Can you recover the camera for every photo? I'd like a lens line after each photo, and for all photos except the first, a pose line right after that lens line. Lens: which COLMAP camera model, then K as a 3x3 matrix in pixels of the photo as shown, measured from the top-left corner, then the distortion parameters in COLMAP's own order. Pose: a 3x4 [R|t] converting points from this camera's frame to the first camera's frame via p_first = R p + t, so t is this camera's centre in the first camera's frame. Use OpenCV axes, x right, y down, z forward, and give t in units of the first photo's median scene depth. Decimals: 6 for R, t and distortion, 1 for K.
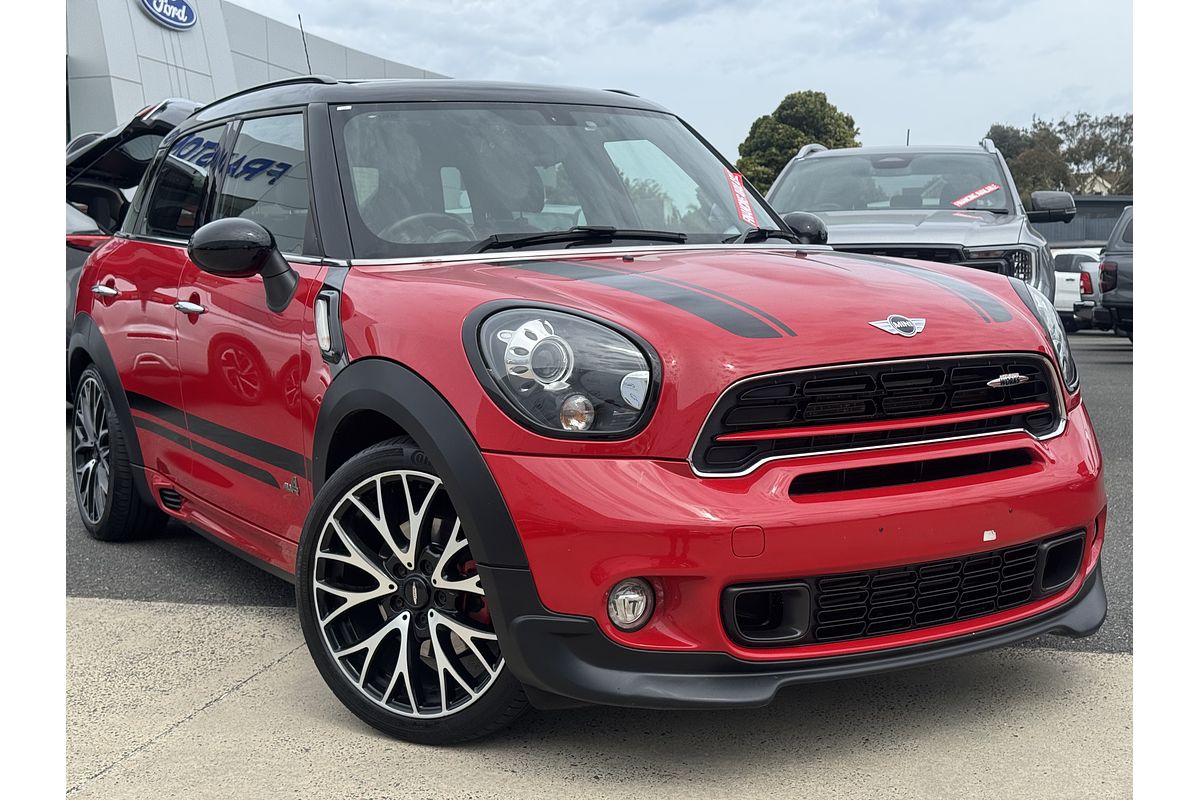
lens RADIAL K [[1478.3, 0, 600.0], [0, 1478.3, 400.0], [0, 0, 1]] dist [0.137333, -0.061365]
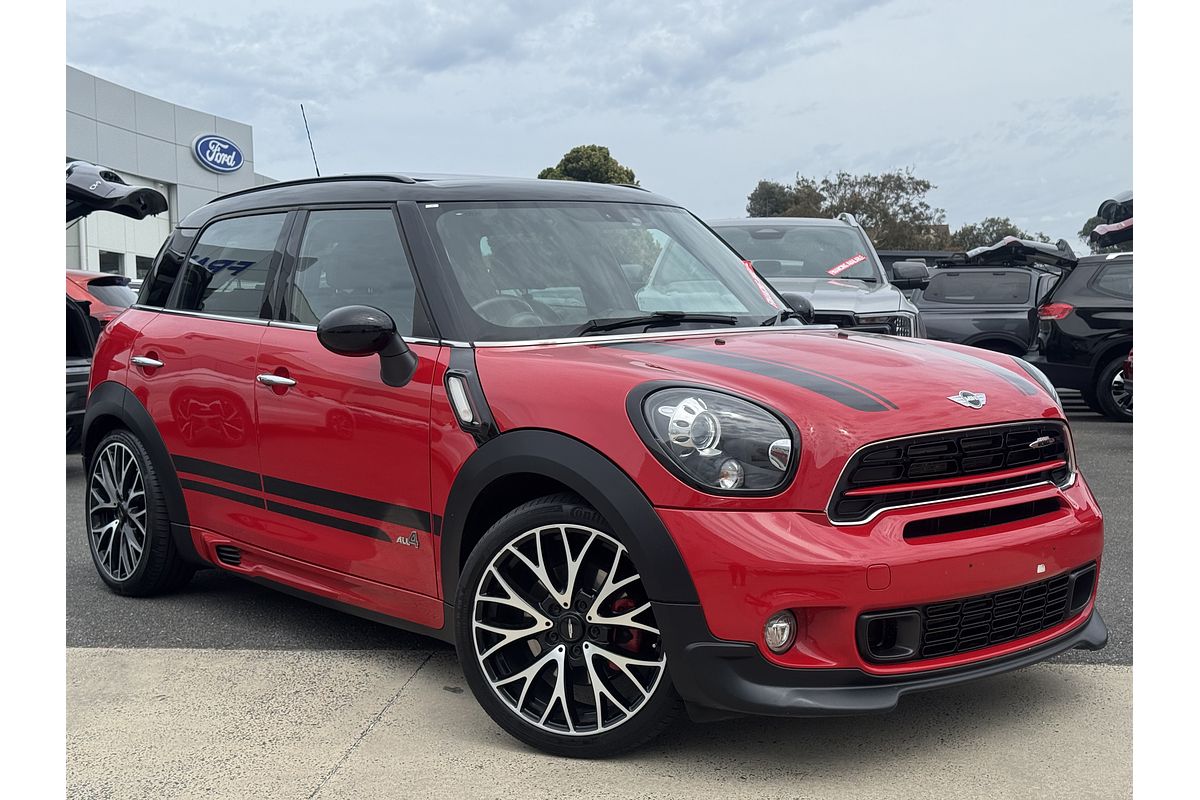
lens RADIAL K [[1478.3, 0, 600.0], [0, 1478.3, 400.0], [0, 0, 1]] dist [0.137333, -0.061365]
pose [[0.987998, -0.007167, 0.154301, -0.278050], [0.011899, 0.999486, -0.029764, -0.015572], [-0.154008, 0.031243, 0.987576, -0.167370]]
